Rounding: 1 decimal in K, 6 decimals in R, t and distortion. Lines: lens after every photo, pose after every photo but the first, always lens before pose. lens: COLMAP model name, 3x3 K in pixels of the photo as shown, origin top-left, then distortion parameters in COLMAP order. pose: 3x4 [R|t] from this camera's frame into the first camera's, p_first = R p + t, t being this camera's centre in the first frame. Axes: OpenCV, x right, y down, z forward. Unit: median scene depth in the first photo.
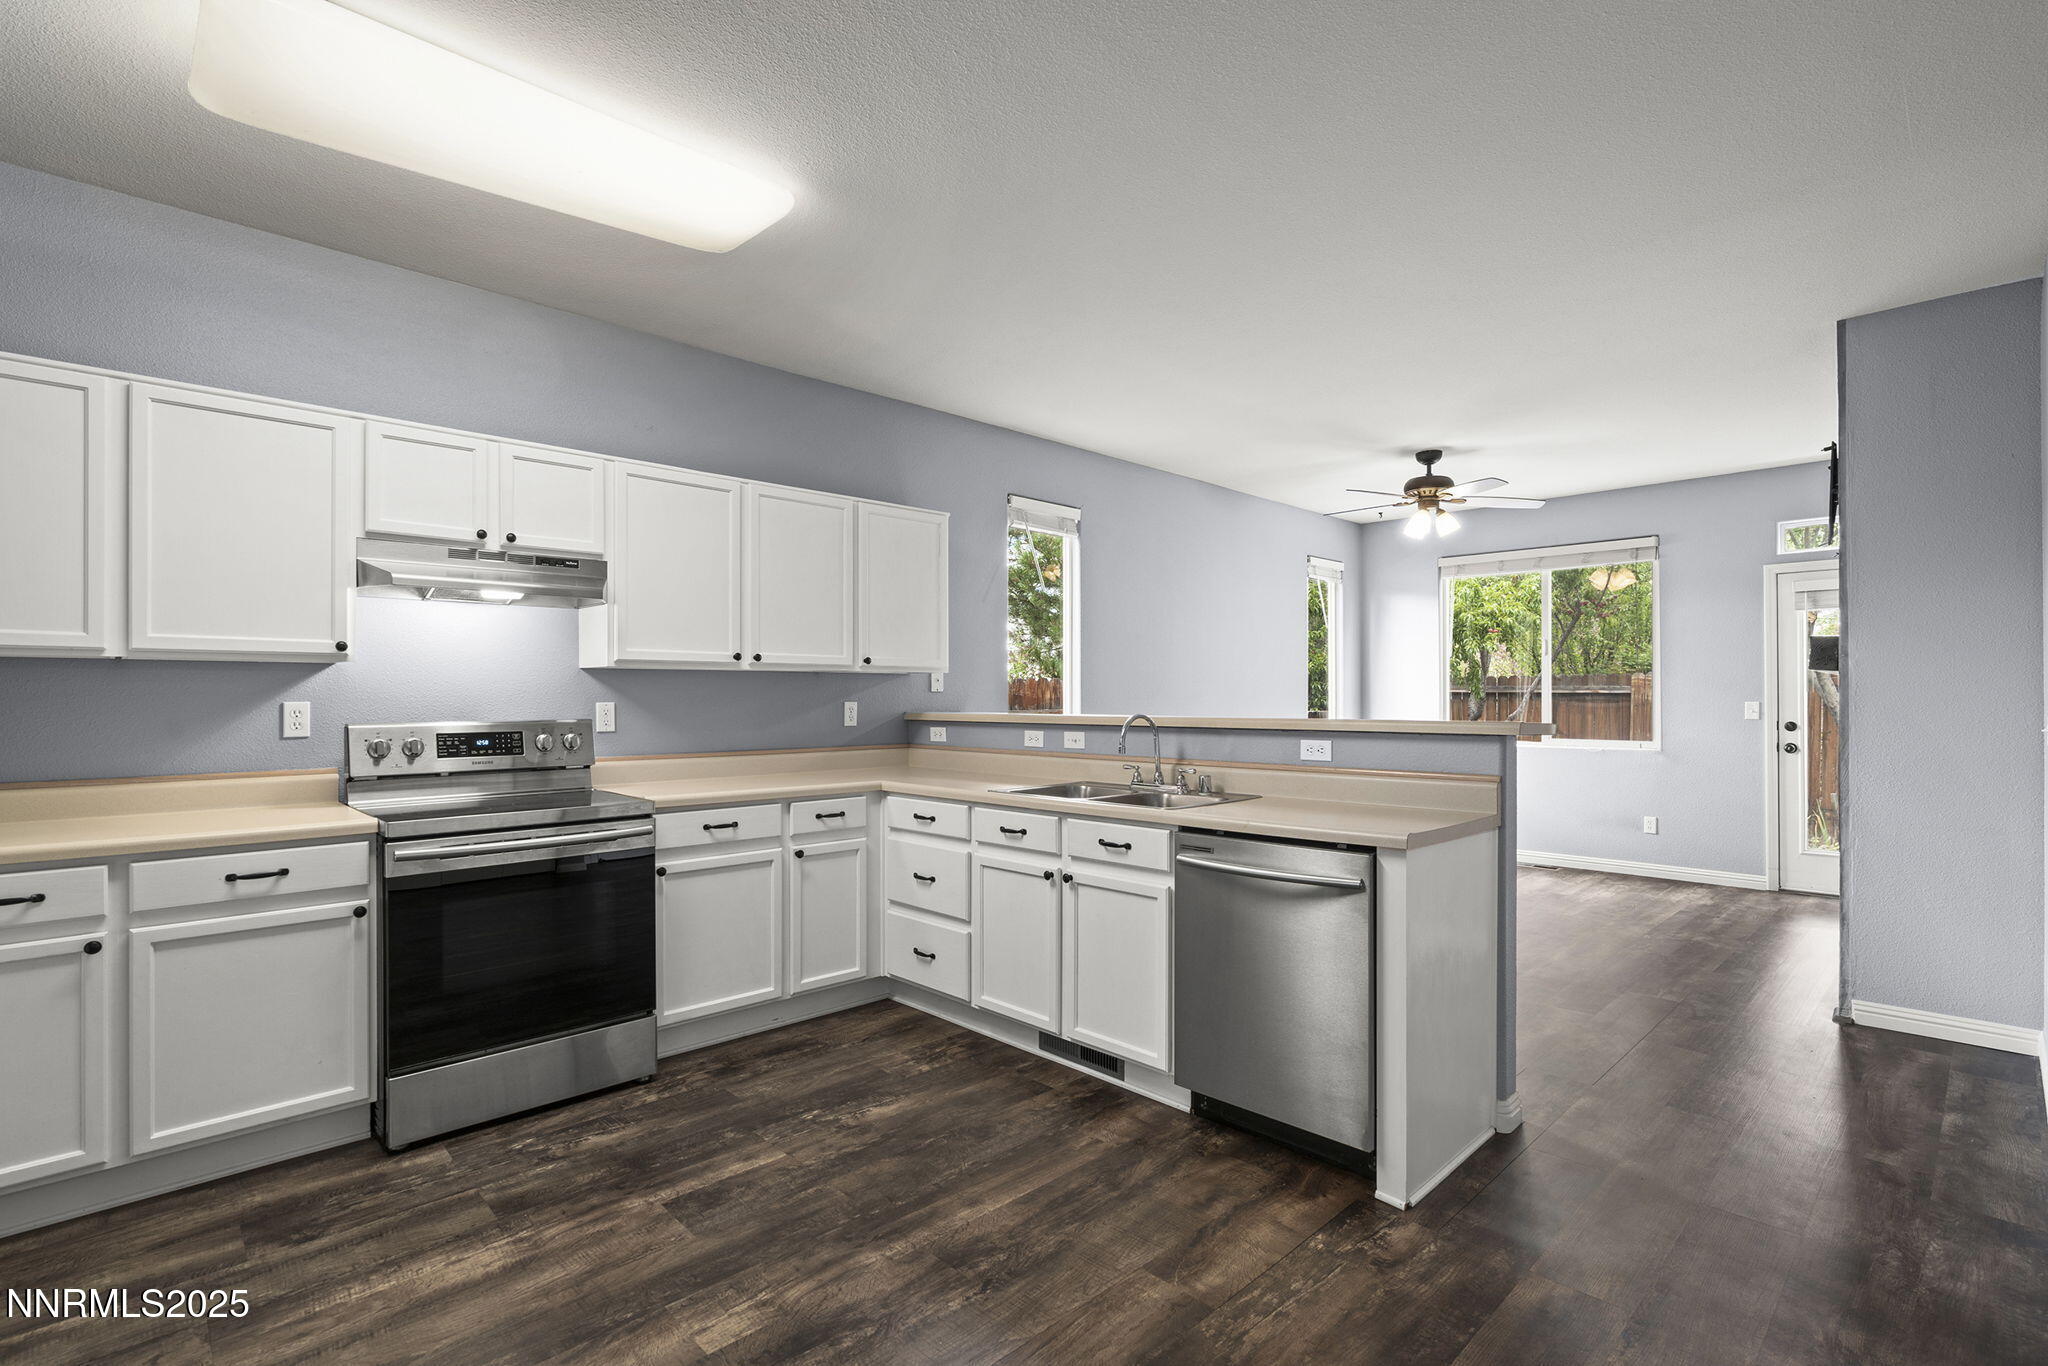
lens RADIAL K [[951.6, 0, 1029.0], [0, 951.6, 692.7], [0, 0, 1]] dist [-0.006417, 0.001229]
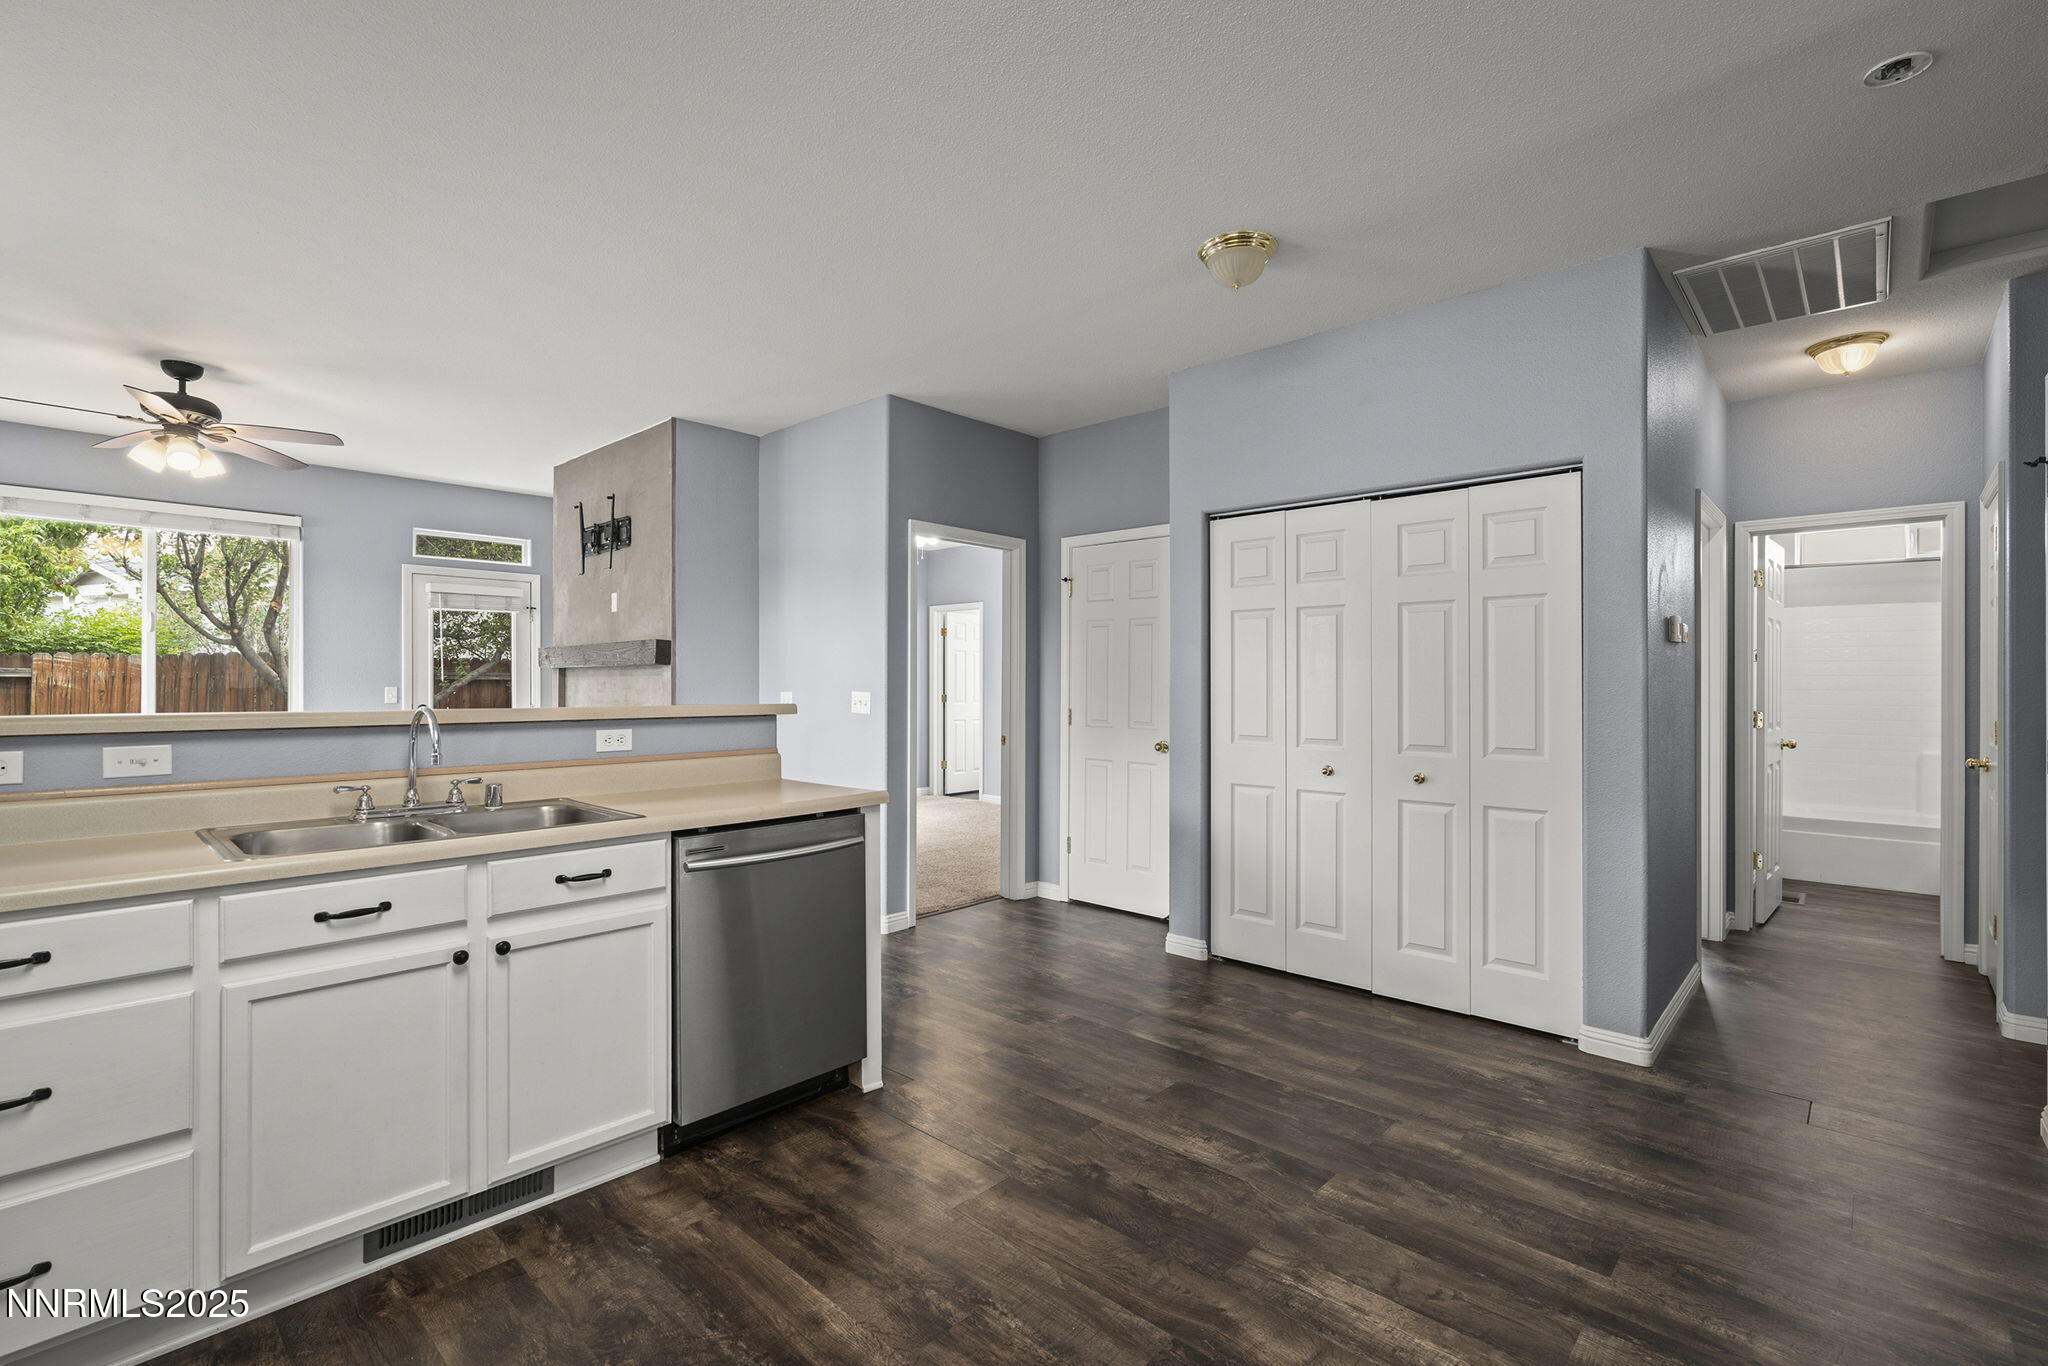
lens RADIAL K [[922.6, 0, 1004.9], [0, 922.6, 685.7], [0, 0, 1]] dist [-0.014786, 0.003232]
pose [[-0.045112, -0.000712, 0.998982, -0.590851], [-0.007366, 0.999973, 0.000380, 0.003691], [-0.998955, -0.007342, -0.045116, 0.626122]]
